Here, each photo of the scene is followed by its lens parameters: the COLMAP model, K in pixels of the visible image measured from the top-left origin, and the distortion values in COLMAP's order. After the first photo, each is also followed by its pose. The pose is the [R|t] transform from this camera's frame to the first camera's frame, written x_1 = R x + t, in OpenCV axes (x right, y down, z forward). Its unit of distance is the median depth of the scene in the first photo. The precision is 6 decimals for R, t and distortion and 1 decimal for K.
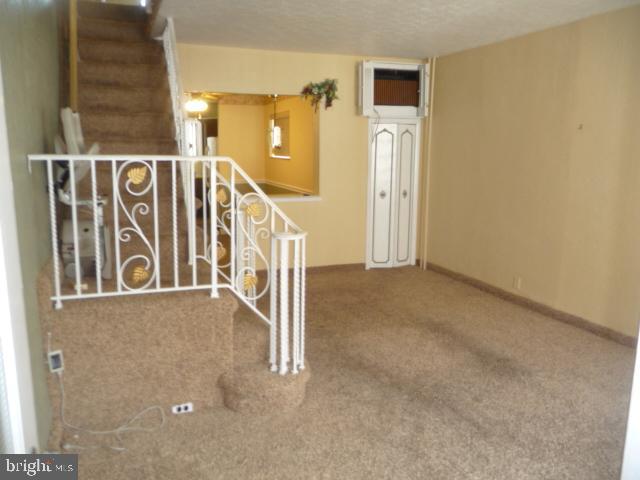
lens RADIAL K [[534.6, 0, 320.0], [0, 534.6, 240.0], [0, 0, 1]] dist [-0.034111, 0.013792]
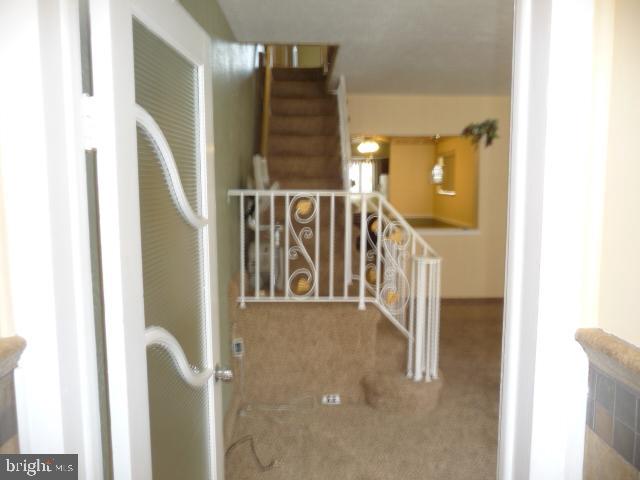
lens RADIAL K [[534.6, 0, 320.0], [0, 534.6, 240.0], [0, 0, 1]] dist [-0.034111, 0.013792]
pose [[0.944411, 0.024741, -0.327835, 0.103573], [-0.046734, 0.997141, -0.059377, 0.028854], [0.325429, 0.071397, 0.942867, -0.170471]]
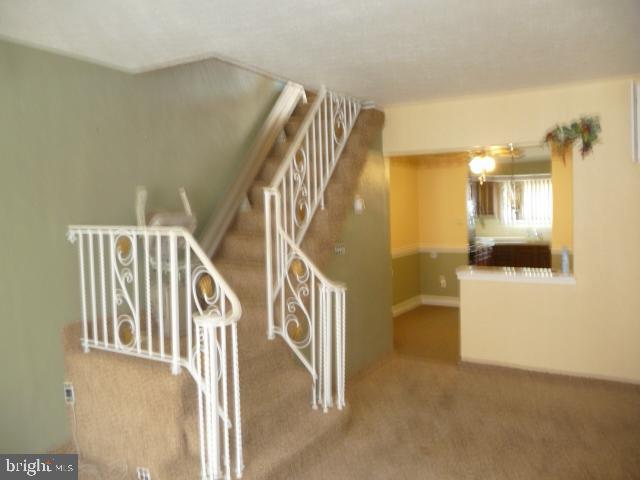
lens RADIAL K [[534.6, 0, 320.0], [0, 534.6, 240.0], [0, 0, 1]] dist [-0.034111, 0.013792]
pose [[0.628958, 0.022641, -0.777110, 0.718548], [-0.108316, 0.992379, -0.058754, -0.102874], [0.769857, 0.121127, 0.626617, 0.568481]]
